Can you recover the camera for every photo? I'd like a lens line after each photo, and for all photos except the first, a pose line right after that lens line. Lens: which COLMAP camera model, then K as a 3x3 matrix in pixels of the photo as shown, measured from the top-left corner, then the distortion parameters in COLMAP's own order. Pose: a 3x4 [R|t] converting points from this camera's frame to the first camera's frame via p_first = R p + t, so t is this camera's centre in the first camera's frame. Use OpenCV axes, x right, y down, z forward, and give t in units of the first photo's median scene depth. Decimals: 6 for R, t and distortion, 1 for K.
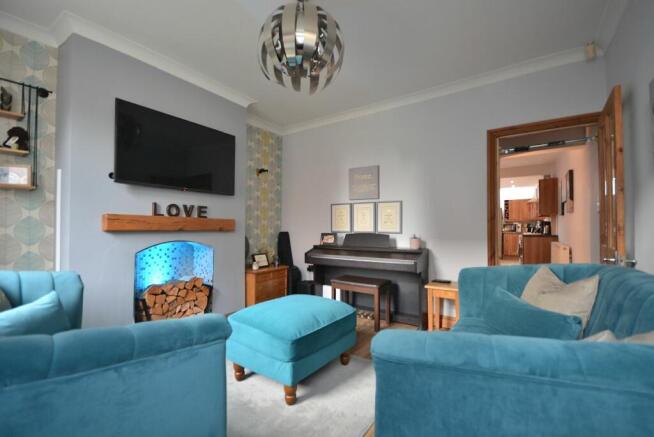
lens RADIAL K [[287.3, 0, 327.0], [0, 287.3, 218.5], [0, 0, 1]] dist [-0.001745, 0.000035]
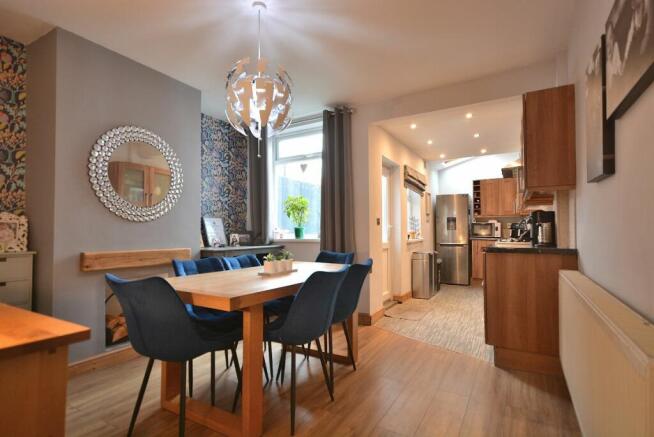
lens RADIAL K [[335.0, 0, 327.0], [0, 335.0, 218.5], [0, 0, 1]] dist [0.000353, 0.000531]
pose [[0.997216, -0.007073, 0.074225, 0.430236], [0.007725, 0.999934, -0.008496, 0.019507], [-0.074160, 0.009046, 0.997205, 0.561231]]
